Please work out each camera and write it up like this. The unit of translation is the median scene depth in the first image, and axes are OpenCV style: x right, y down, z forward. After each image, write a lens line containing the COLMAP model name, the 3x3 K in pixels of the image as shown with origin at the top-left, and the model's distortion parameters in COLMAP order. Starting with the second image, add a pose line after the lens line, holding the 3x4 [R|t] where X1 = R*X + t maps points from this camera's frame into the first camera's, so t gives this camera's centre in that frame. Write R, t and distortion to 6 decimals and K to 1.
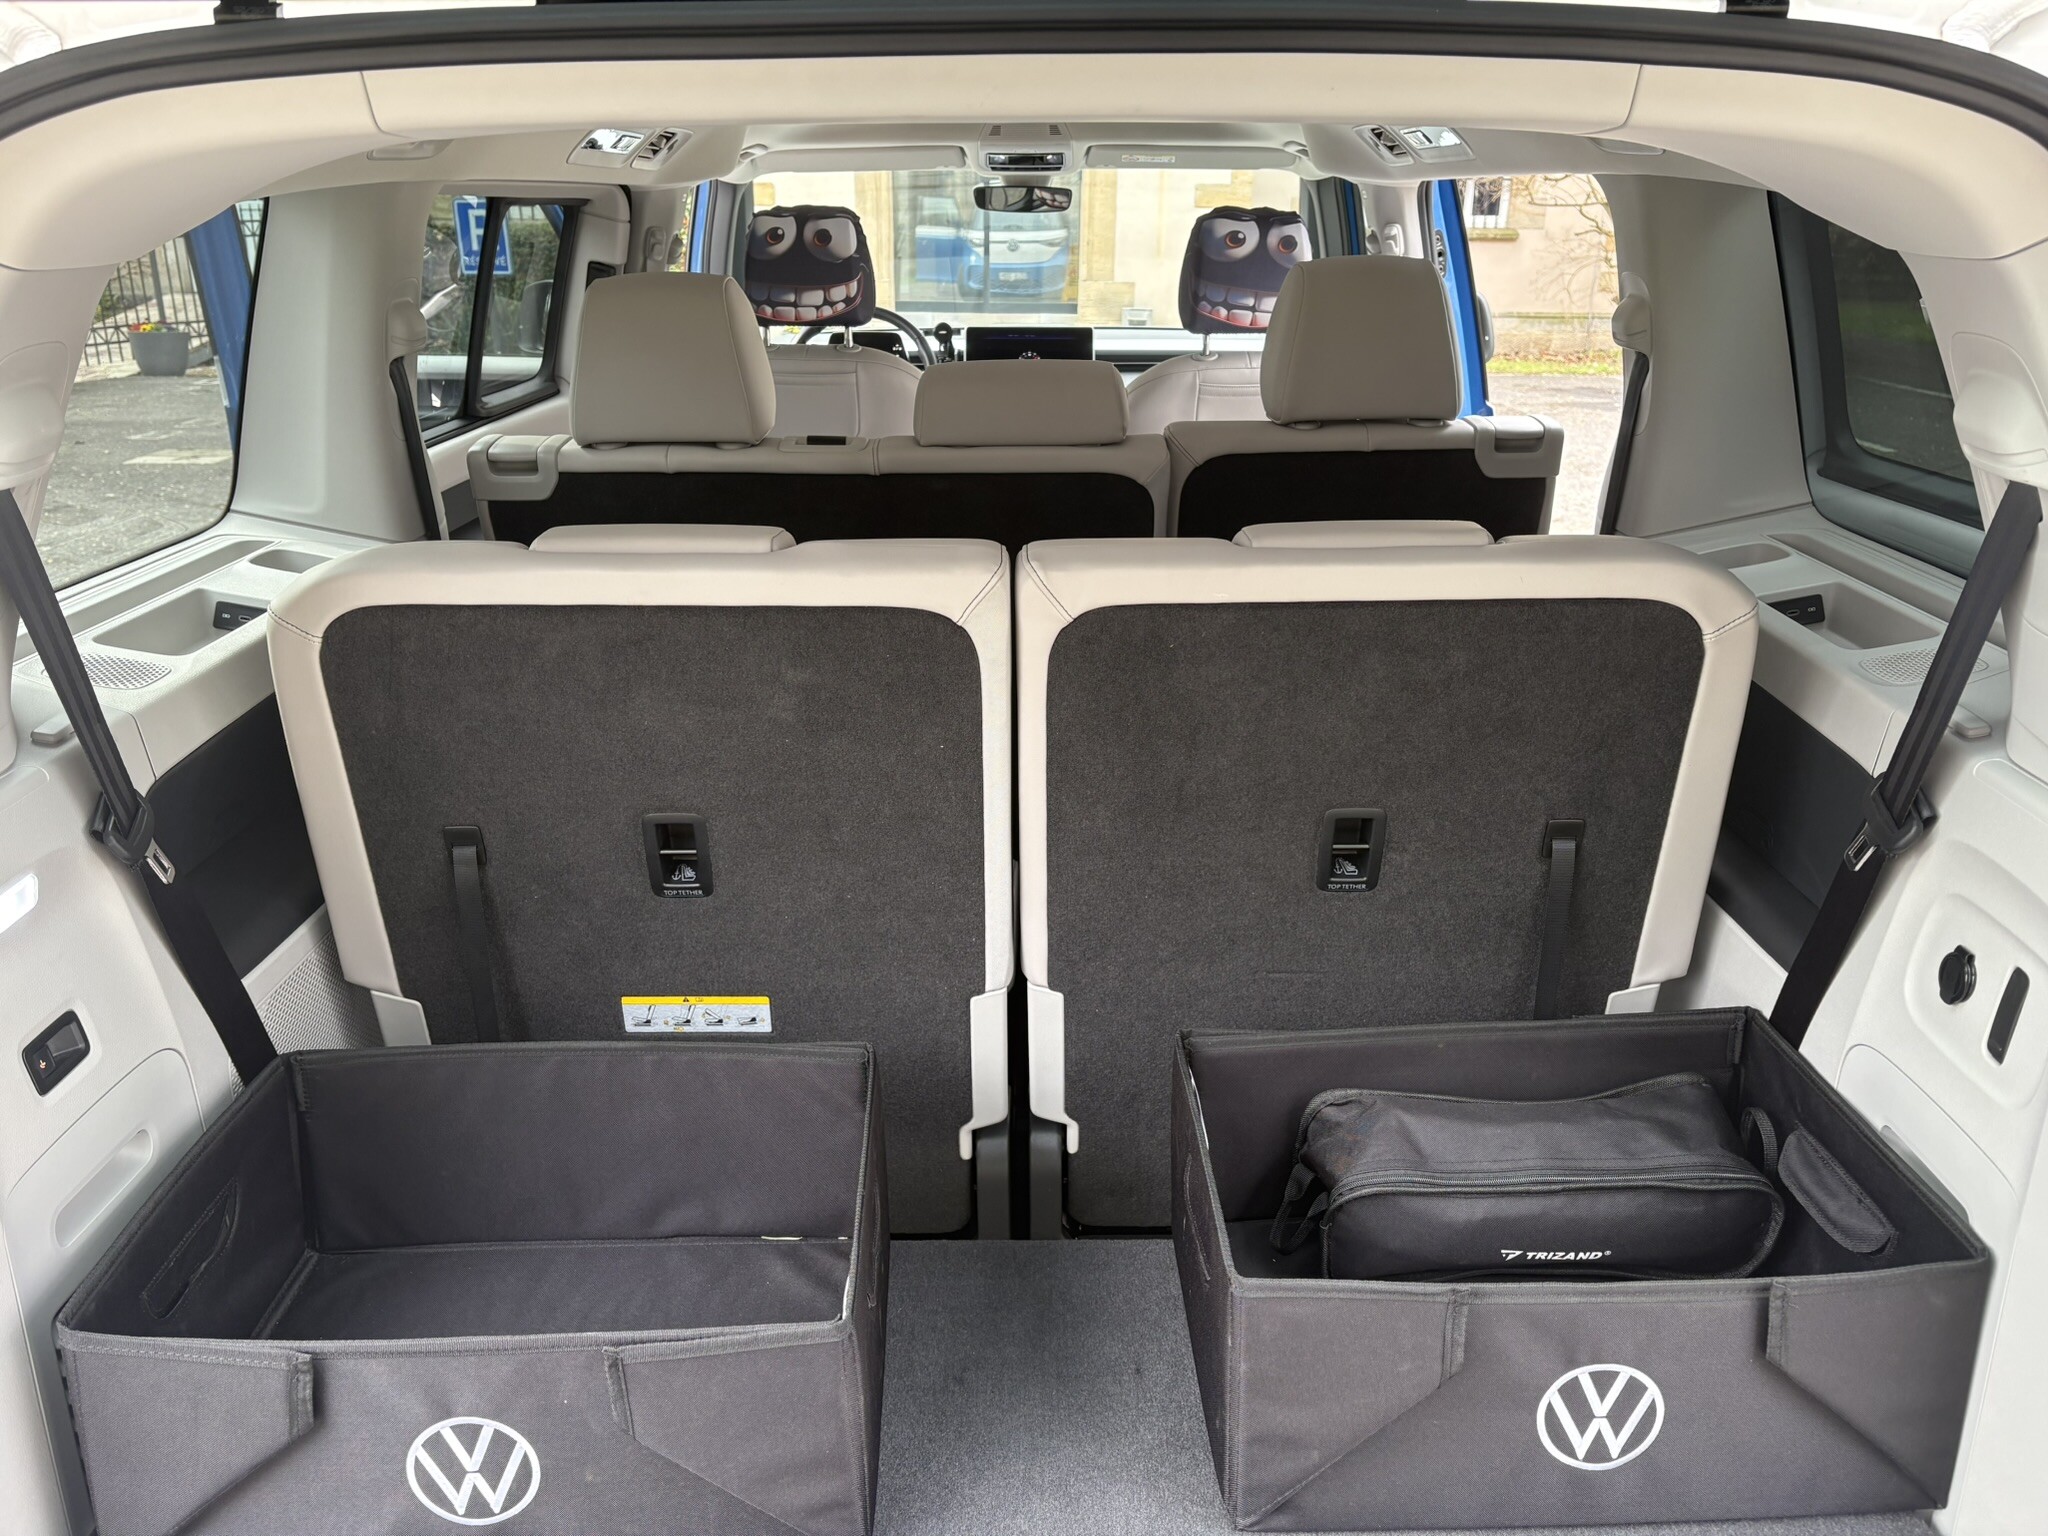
lens RADIAL K [[1566.8, 0, 1018.5], [0, 1566.8, 751.7], [0, 0, 1]] dist [0.028947, -0.045602]
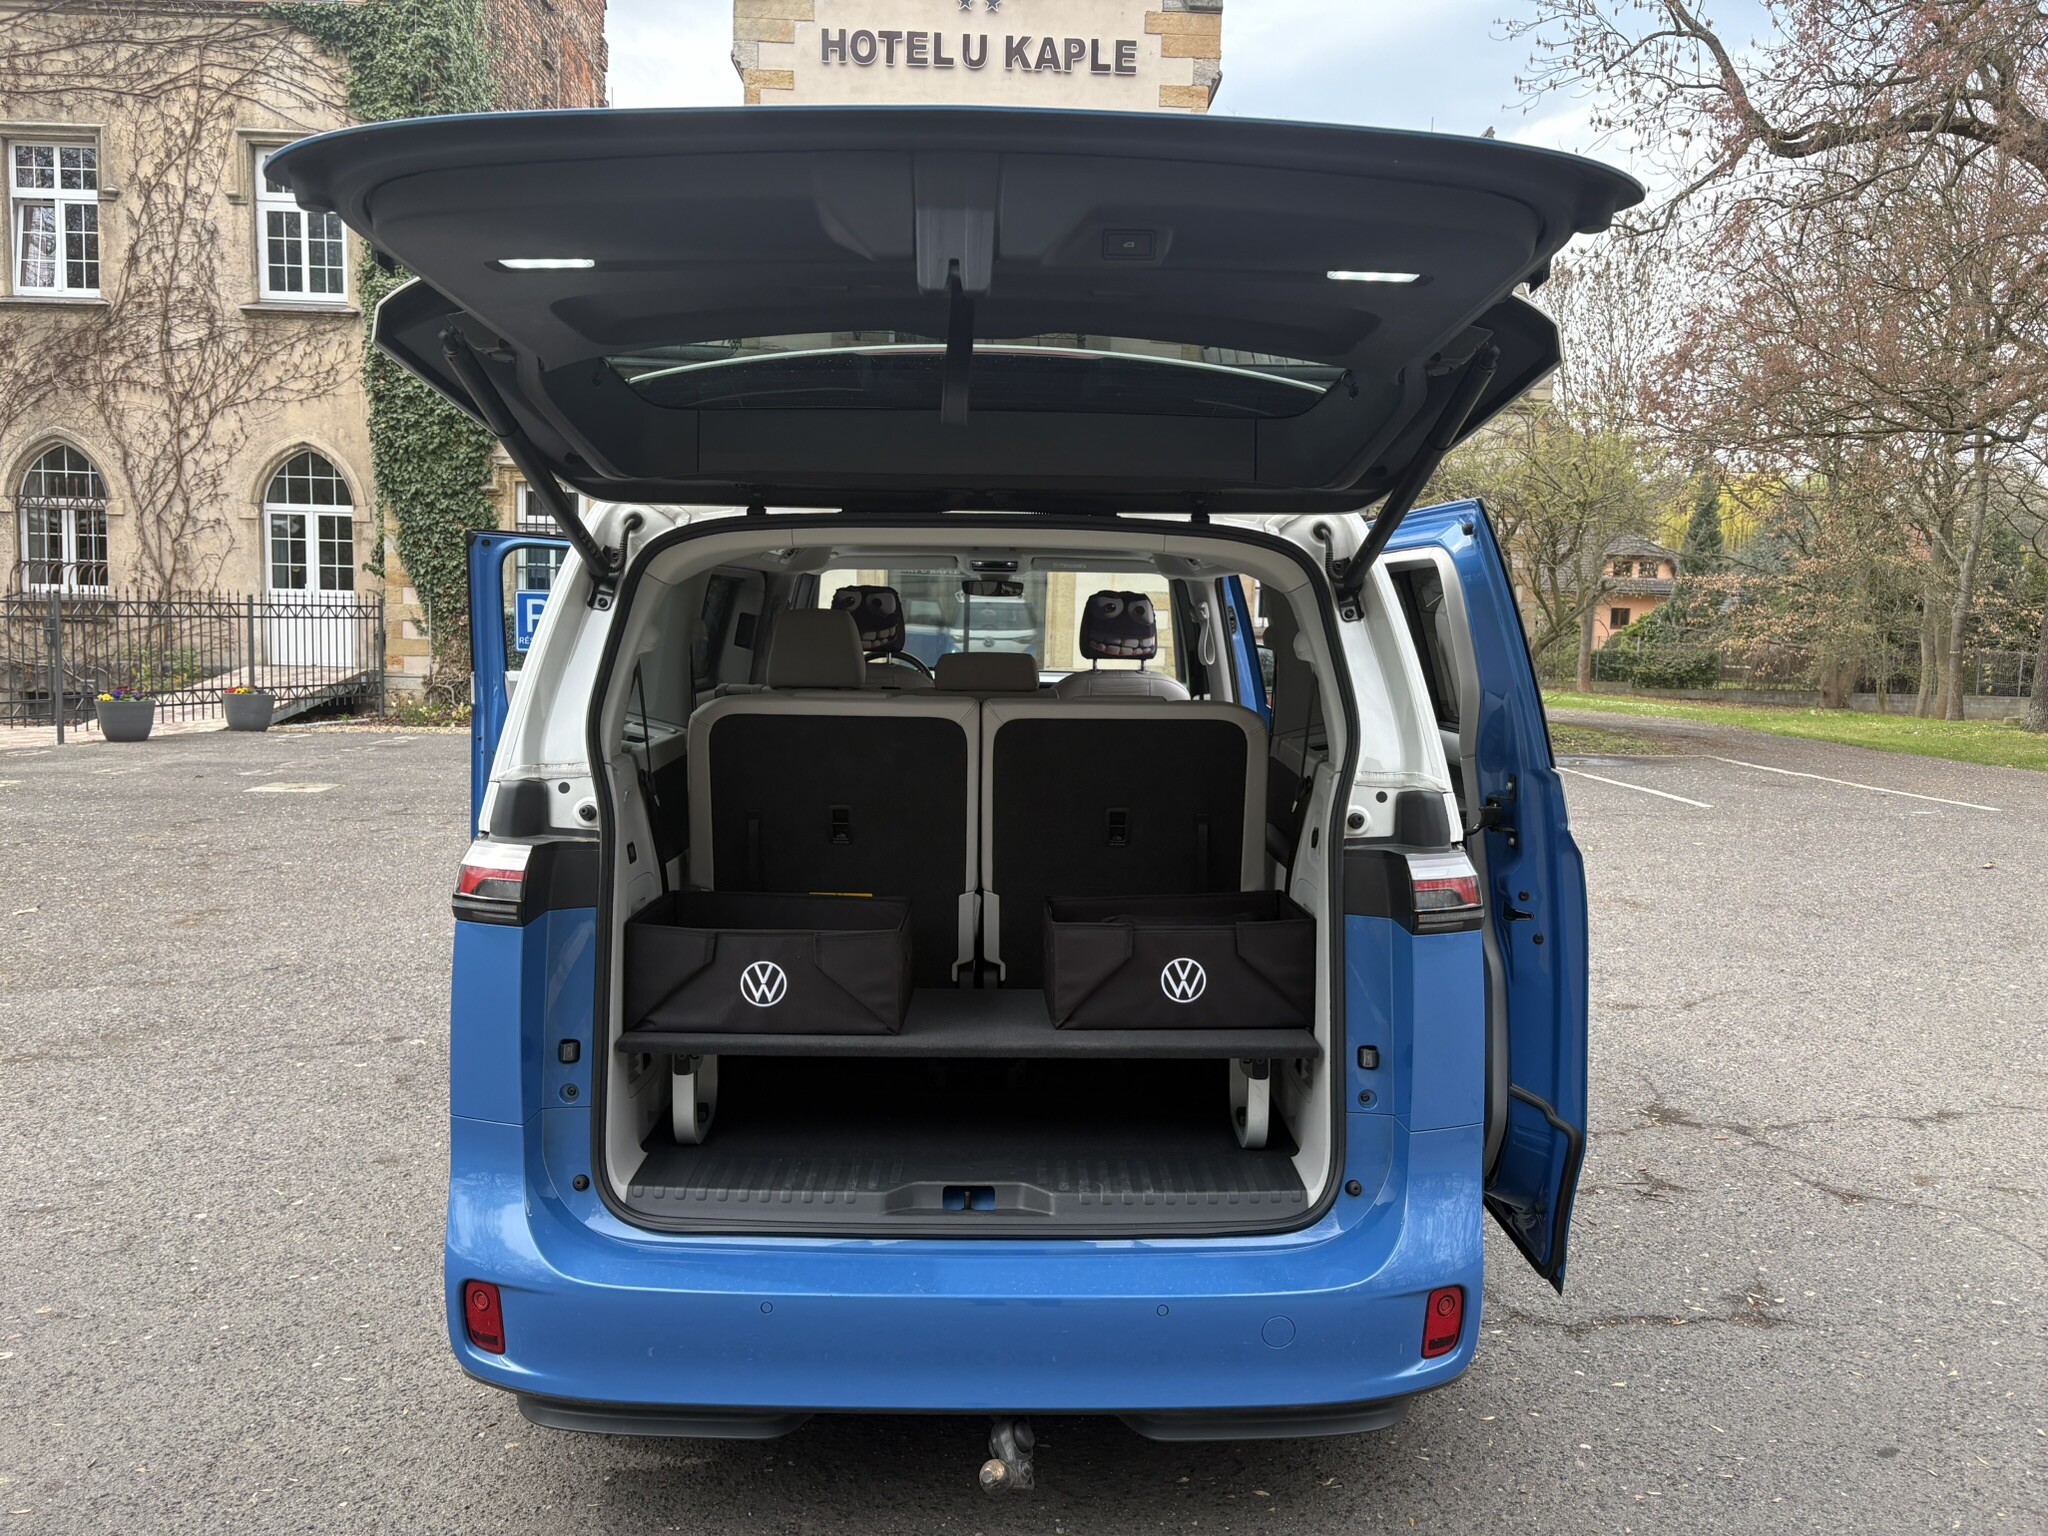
lens RADIAL K [[1566.8, 0, 1042.6], [0, 1566.8, 707.1], [0, 0, 1]] dist [0.028947, -0.045602]
pose [[0.999380, 0.017003, 0.030823, 0.008365], [-0.008016, 0.962530, -0.271057, 0.253192], [-0.034276, 0.270642, 0.962070, -0.646491]]
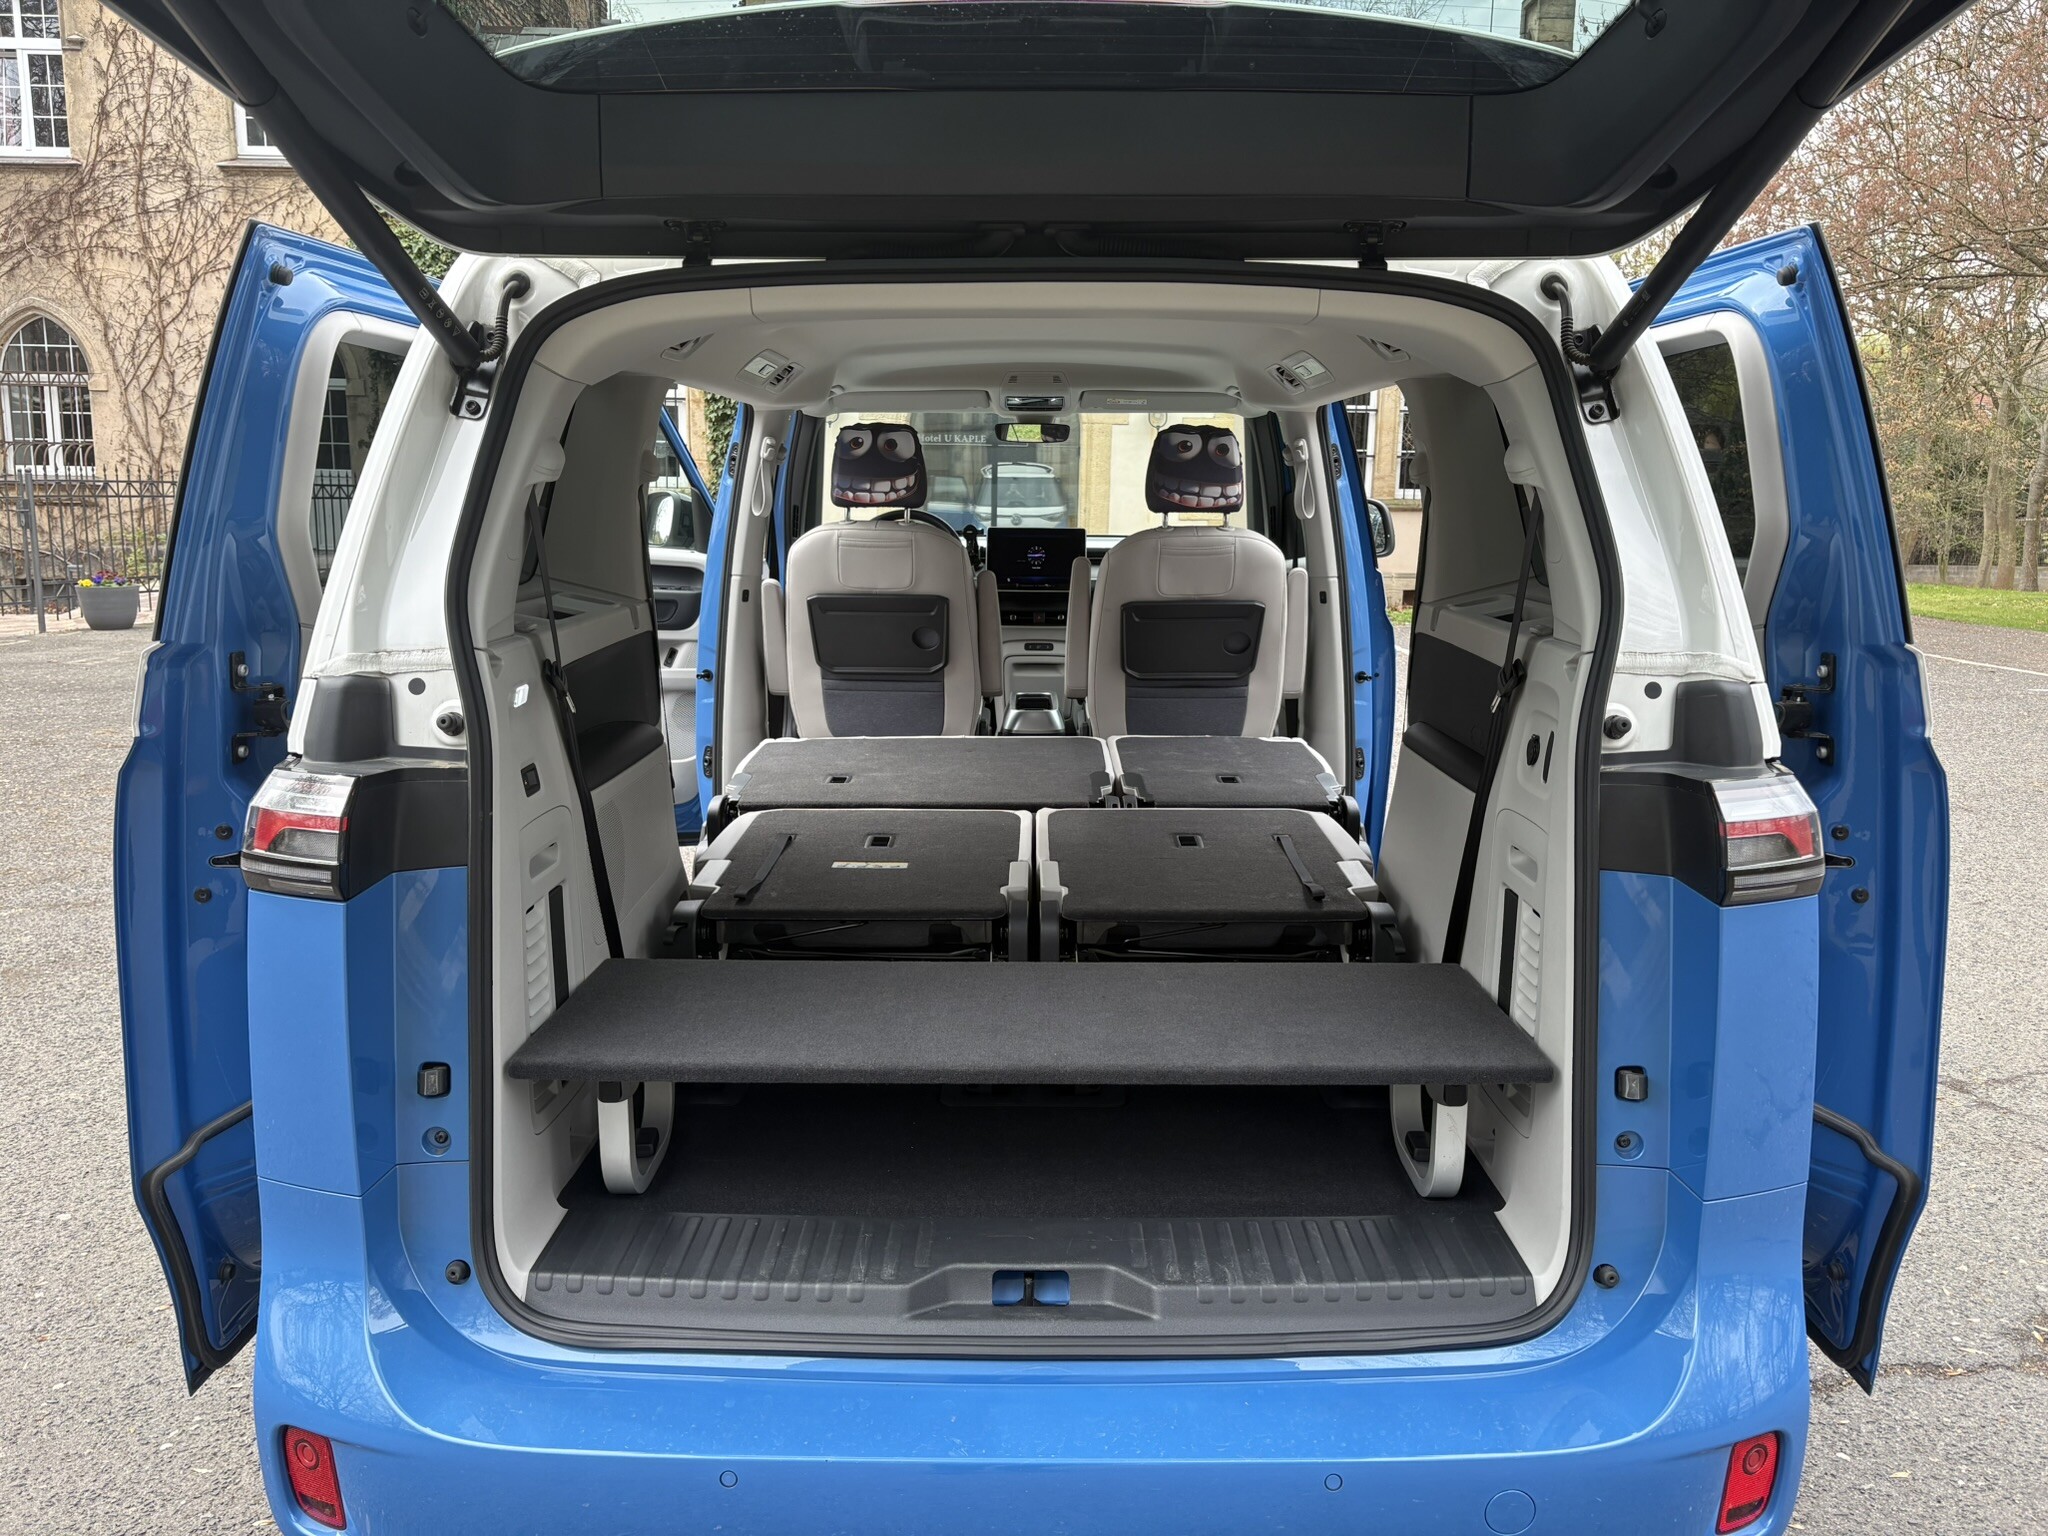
lens RADIAL K [[1566.8, 0, 998.7], [0, 1566.8, 753.0], [0, 0, 1]] dist [0.028947, -0.045602]
pose [[0.999886, 0.008221, -0.012680, -0.008590], [-0.010245, 0.985587, -0.168862, 0.175706], [0.011109, 0.168972, 0.985558, -0.325026]]
